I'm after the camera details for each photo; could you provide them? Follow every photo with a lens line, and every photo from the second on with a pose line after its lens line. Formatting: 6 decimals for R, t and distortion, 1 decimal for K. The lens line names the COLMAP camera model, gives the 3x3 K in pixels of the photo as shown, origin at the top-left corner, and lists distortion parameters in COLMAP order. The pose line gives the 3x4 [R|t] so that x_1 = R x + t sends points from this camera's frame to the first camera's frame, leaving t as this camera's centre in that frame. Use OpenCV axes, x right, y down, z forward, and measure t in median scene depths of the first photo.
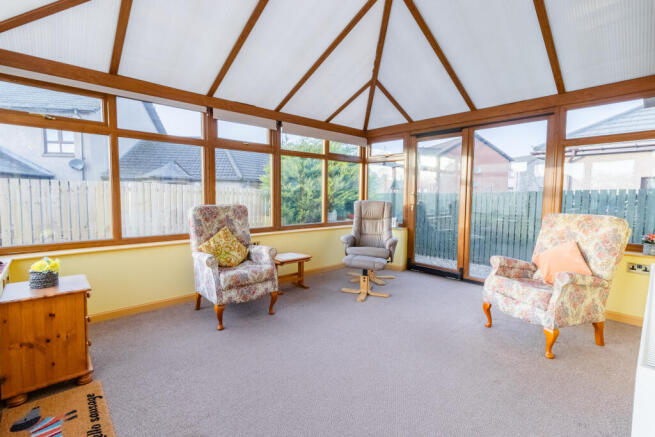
lens RADIAL K [[286.0, 0, 328.1], [0, 286.0, 214.9], [0, 0, 1]] dist [0.000564, 0.000031]
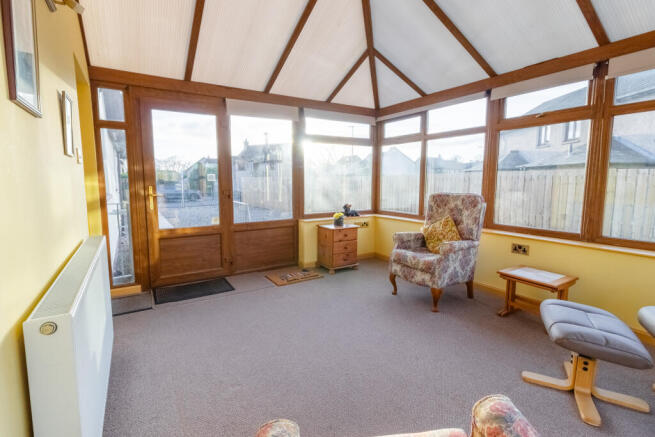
lens RADIAL K [[310.3, 0, 324.3], [0, 310.3, 211.7], [0, 0, 1]] dist [0.002989, -0.000014]
pose [[-0.154982, 0.089172, -0.983885, 0.862319], [-0.073859, 0.992085, 0.101549, -0.054129], [0.985152, 0.088407, -0.147169, 0.803383]]
